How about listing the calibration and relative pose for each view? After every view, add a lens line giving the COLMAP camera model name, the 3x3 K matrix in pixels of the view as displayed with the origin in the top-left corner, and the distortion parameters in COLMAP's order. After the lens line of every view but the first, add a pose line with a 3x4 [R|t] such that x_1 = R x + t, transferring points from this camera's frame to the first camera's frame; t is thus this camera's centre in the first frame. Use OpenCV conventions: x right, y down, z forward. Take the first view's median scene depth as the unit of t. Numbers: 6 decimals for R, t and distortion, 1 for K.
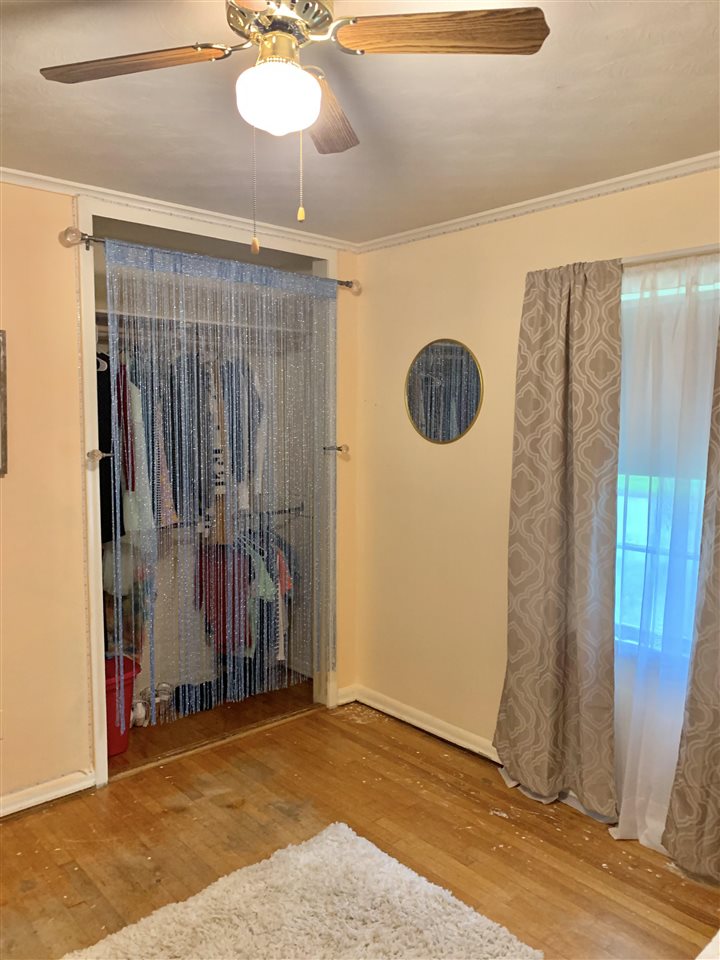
lens RADIAL K [[742.2, 0, 360.0], [0, 742.2, 480.0], [0, 0, 1]] dist [-0.000197, -0.001328]
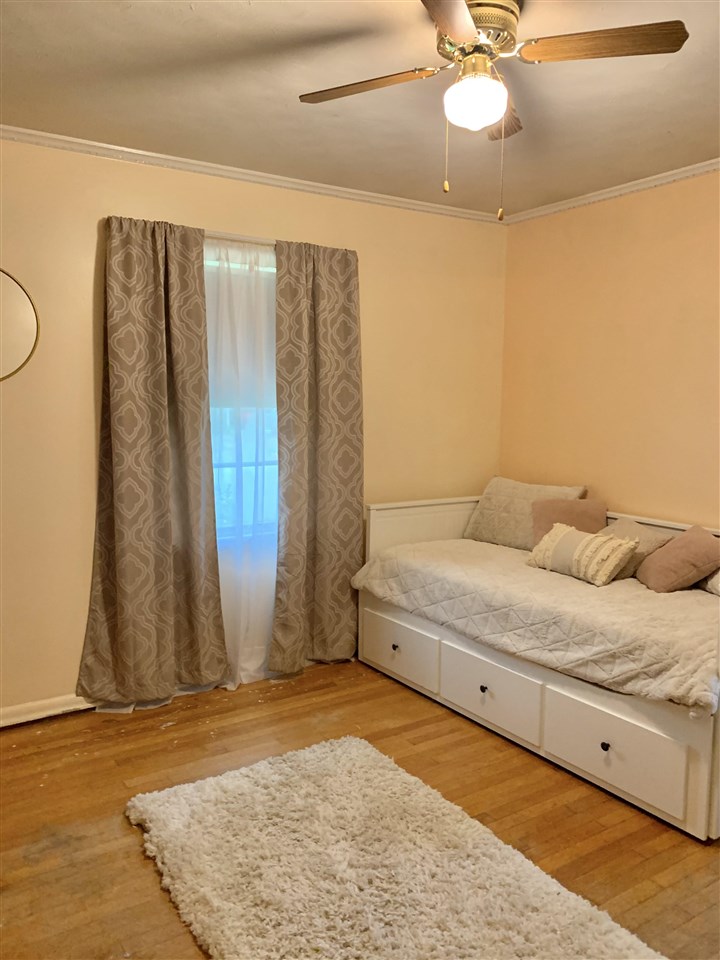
lens RADIAL K [[742.2, 0, 360.0], [0, 742.2, 480.0], [0, 0, 1]] dist [-0.000197, -0.001328]
pose [[0.131460, -0.113628, 0.984788, -0.852179], [0.084067, 0.991108, 0.103135, 0.008402], [-0.987750, 0.069230, 0.139844, 0.581097]]
